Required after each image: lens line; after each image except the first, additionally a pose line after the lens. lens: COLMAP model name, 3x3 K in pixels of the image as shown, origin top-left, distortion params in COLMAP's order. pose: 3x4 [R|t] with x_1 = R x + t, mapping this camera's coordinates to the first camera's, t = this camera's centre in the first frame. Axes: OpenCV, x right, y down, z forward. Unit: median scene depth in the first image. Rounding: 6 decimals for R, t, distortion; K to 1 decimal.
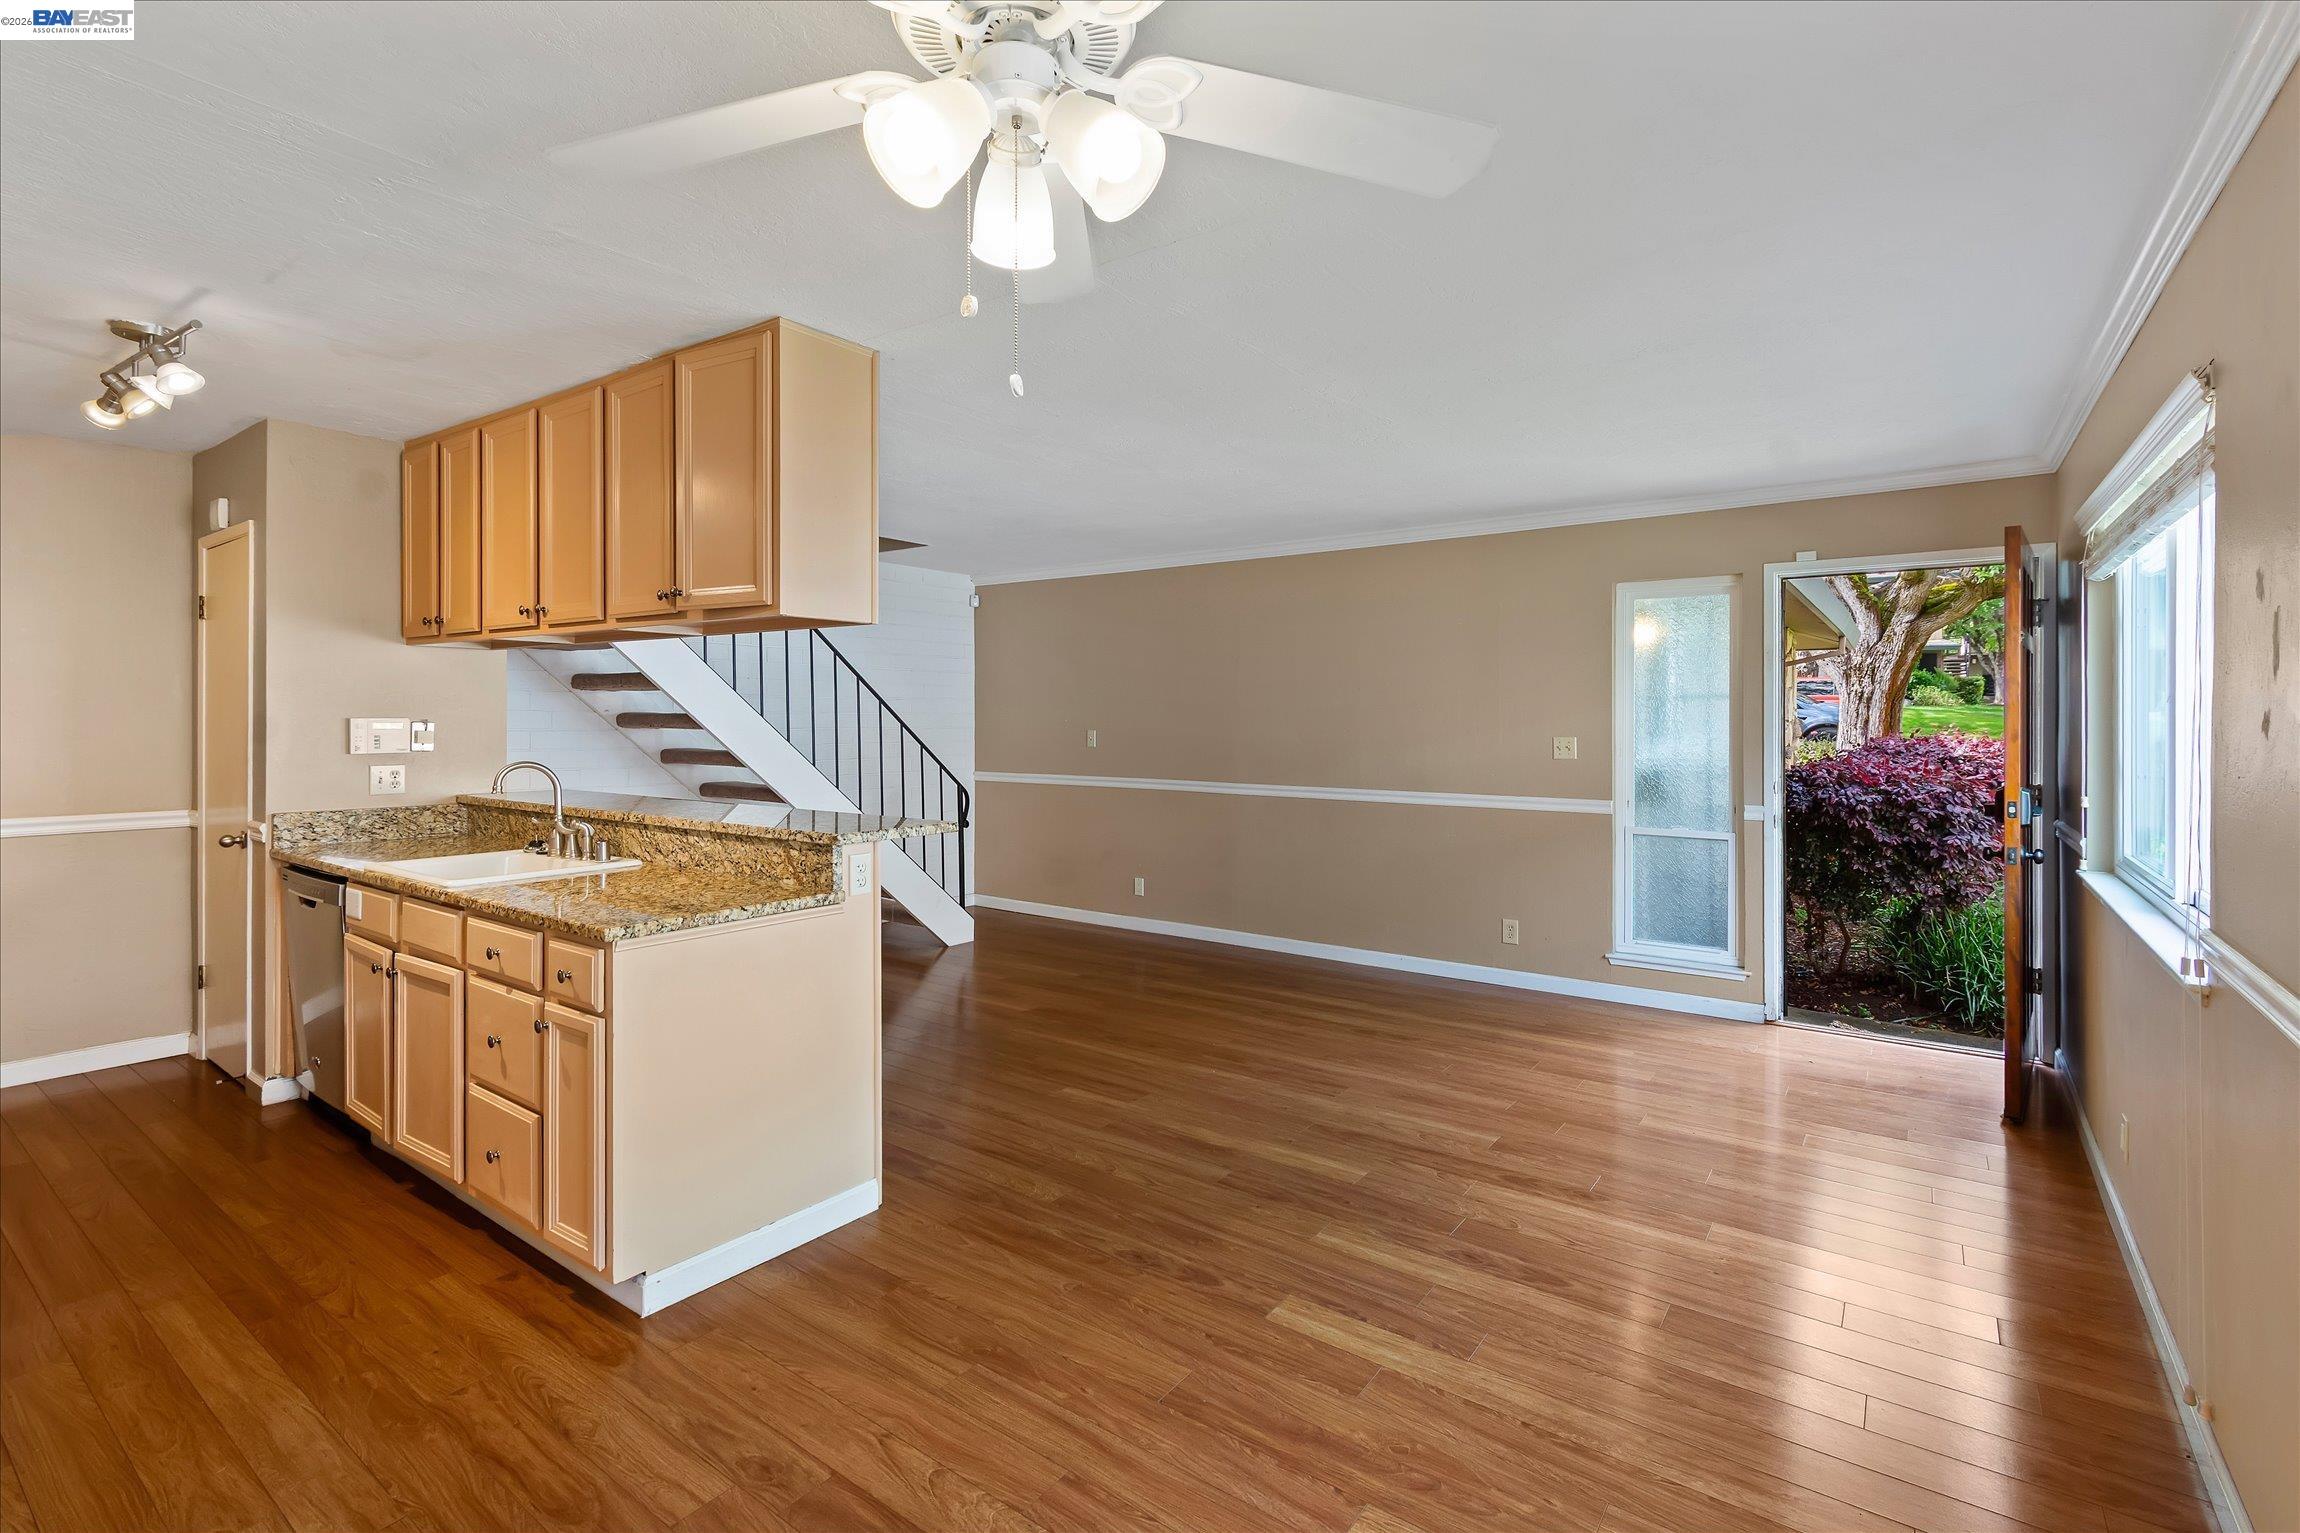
lens RADIAL K [[1040.0, 0, 1174.4], [0, 1040.0, 720.9], [0, 0, 1]] dist [-0.000398, 0.000016]
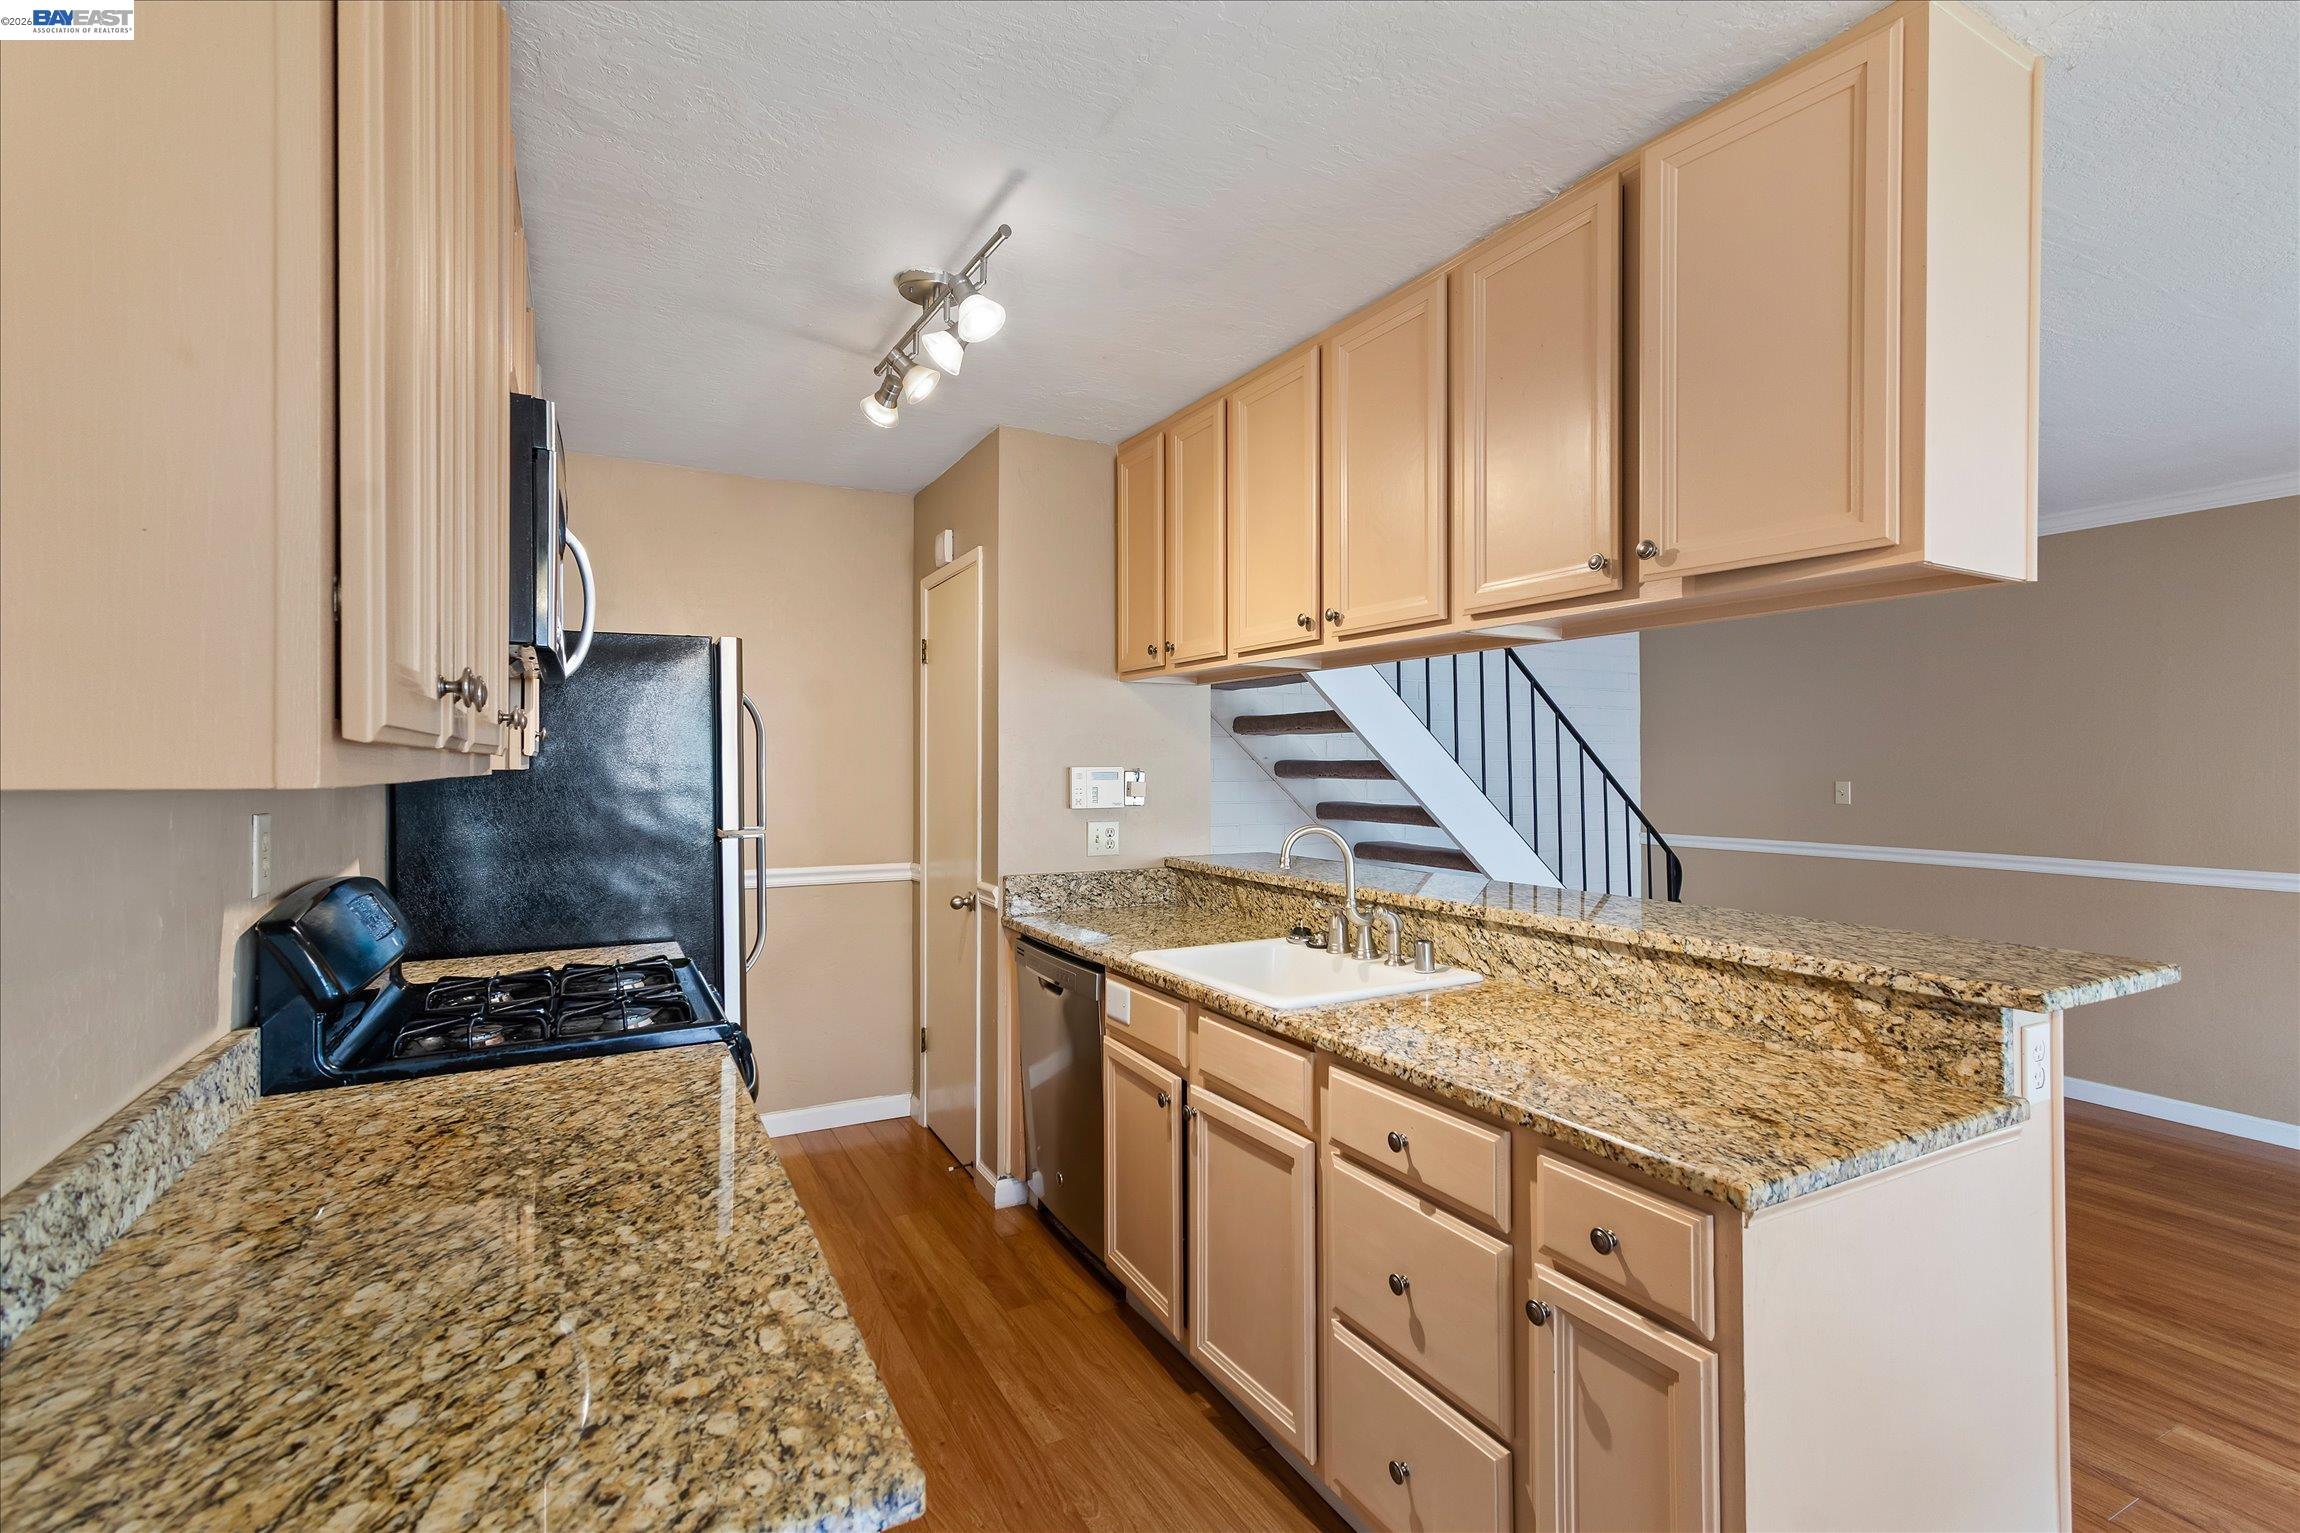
lens RADIAL K [[1041.5, 0, 1174.8], [0, 1041.5, 765.7], [0, 0, 1]] dist [0.013277, -0.000001]
pose [[0.902387, -0.004232, -0.430906, -0.358261], [0.002372, 0.999985, -0.004852, 0.000961], [0.430920, 0.003357, 0.902384, 0.267844]]
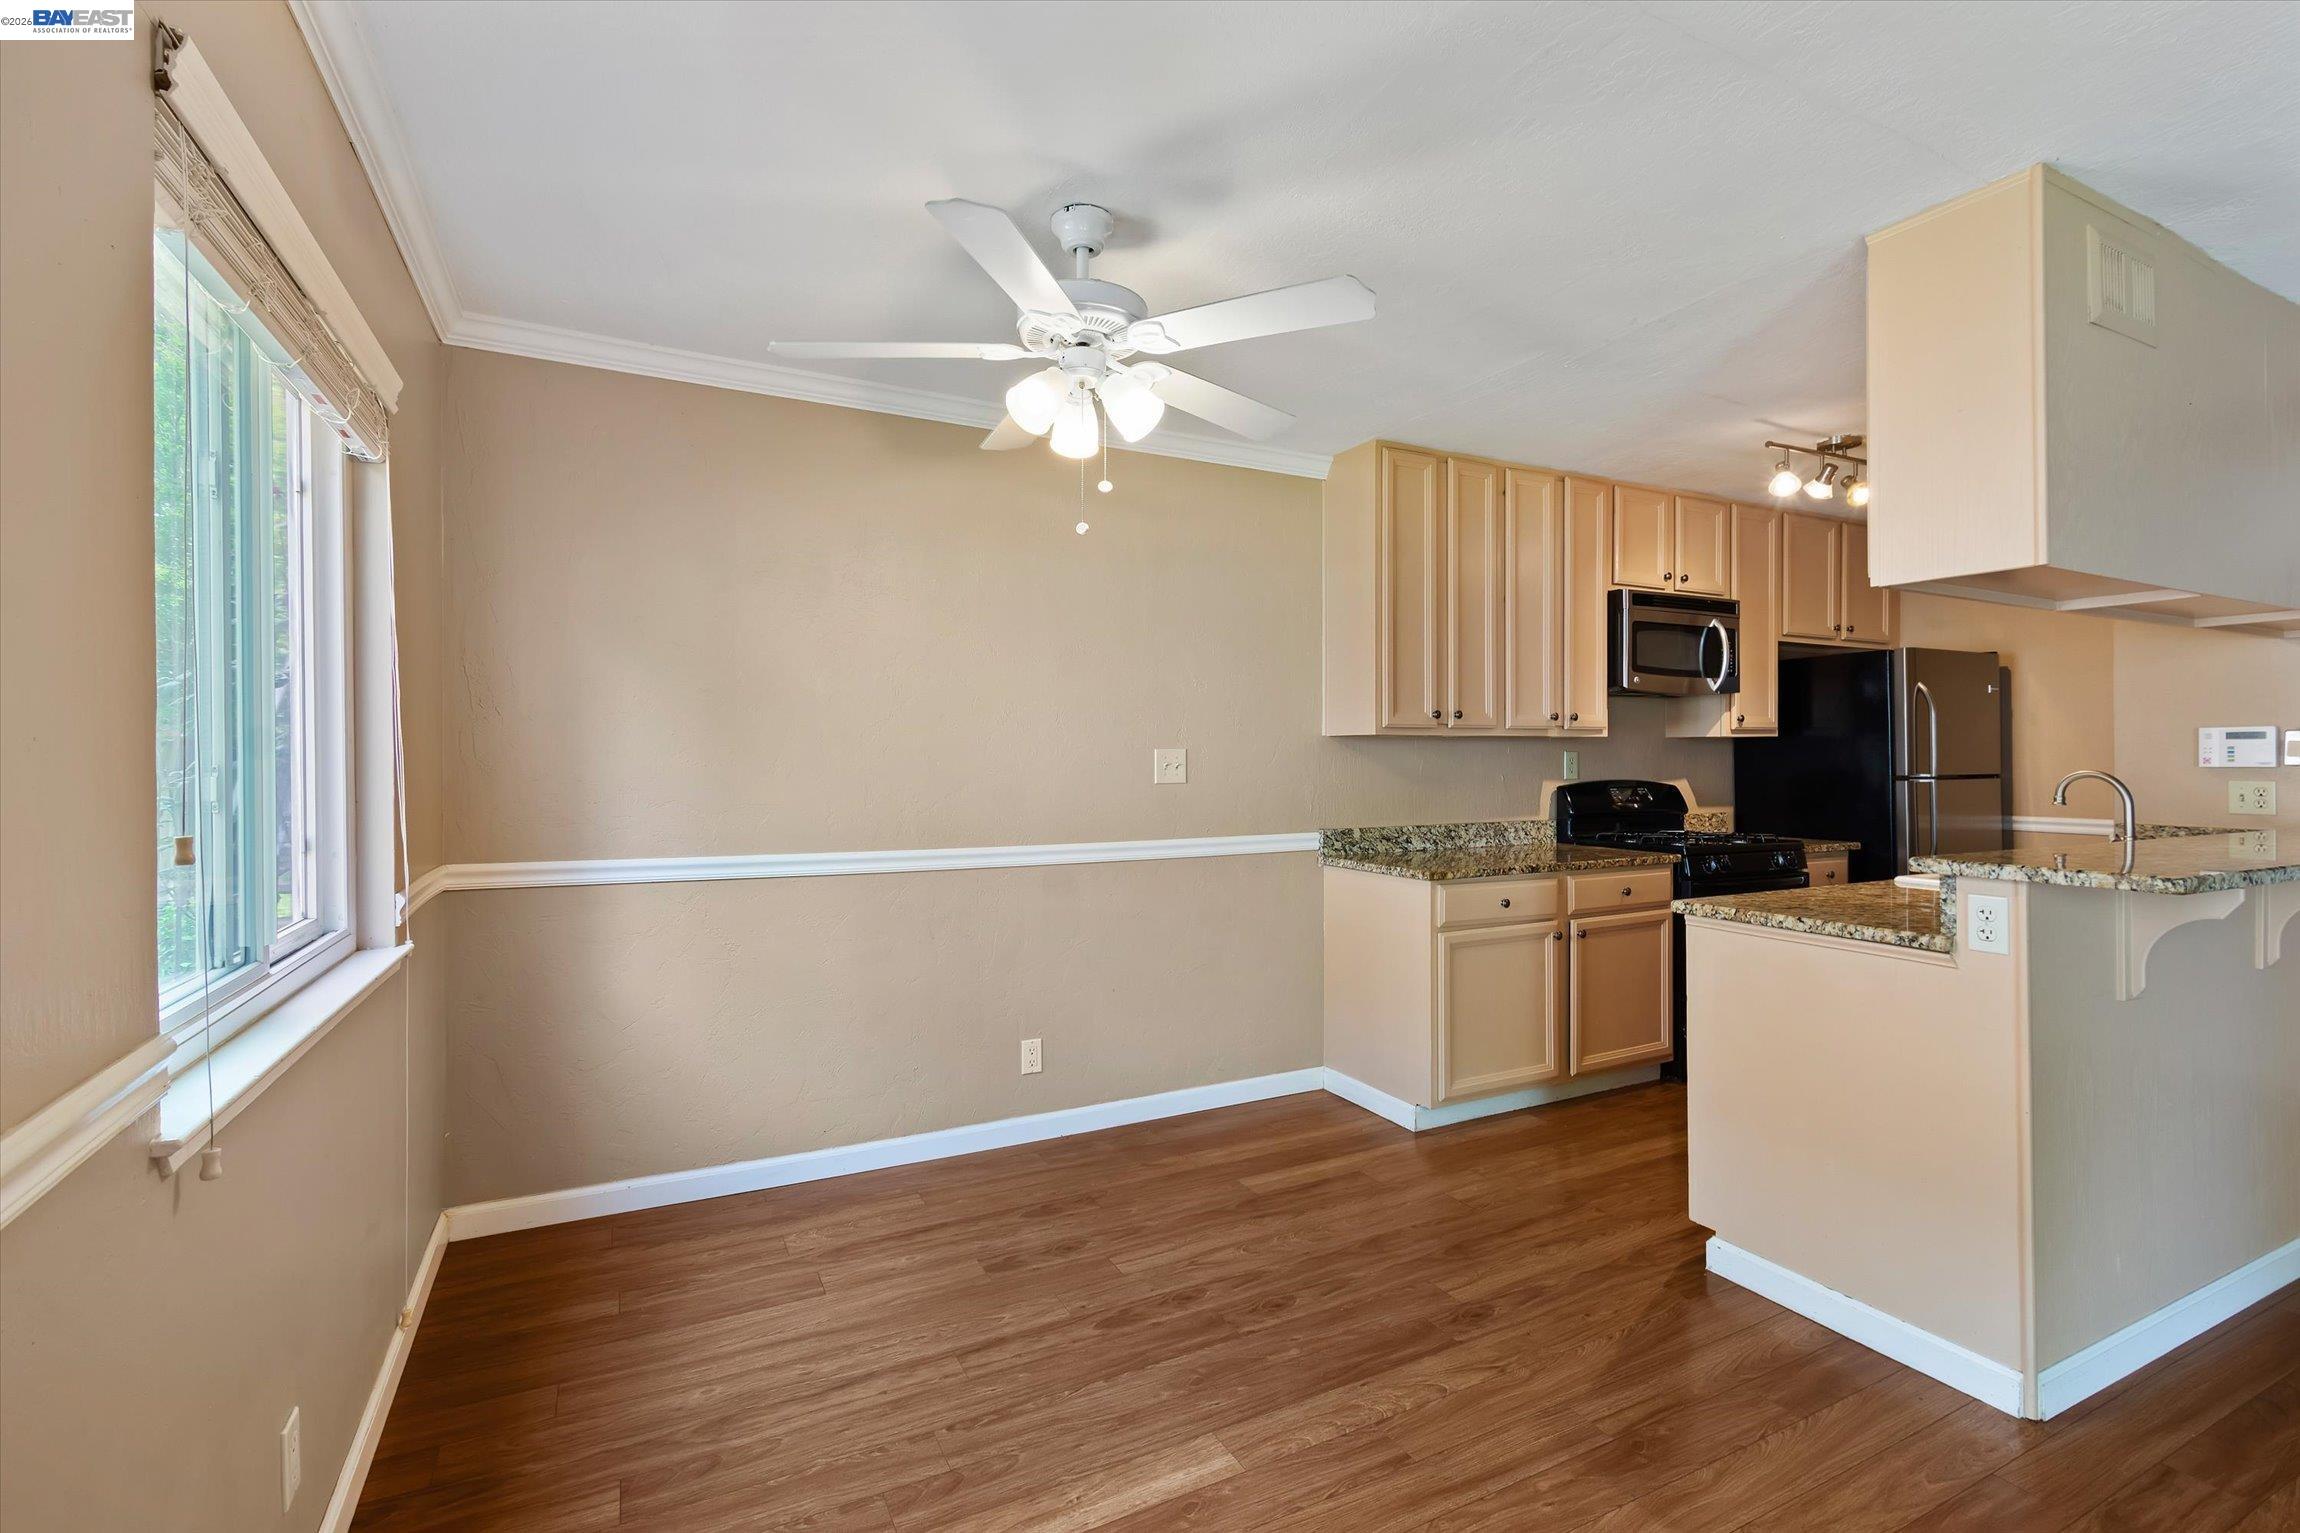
lens RADIAL K [[1050.0, 0, 1174.0], [0, 1050.0, 753.8], [0, 0, 1]] dist [0.003195, 0.000426]
pose [[-0.449539, -0.004159, -0.893251, 0.463367], [-0.000847, 0.999991, -0.004230, 0.026514], [0.893260, -0.001145, -0.449539, 0.640066]]
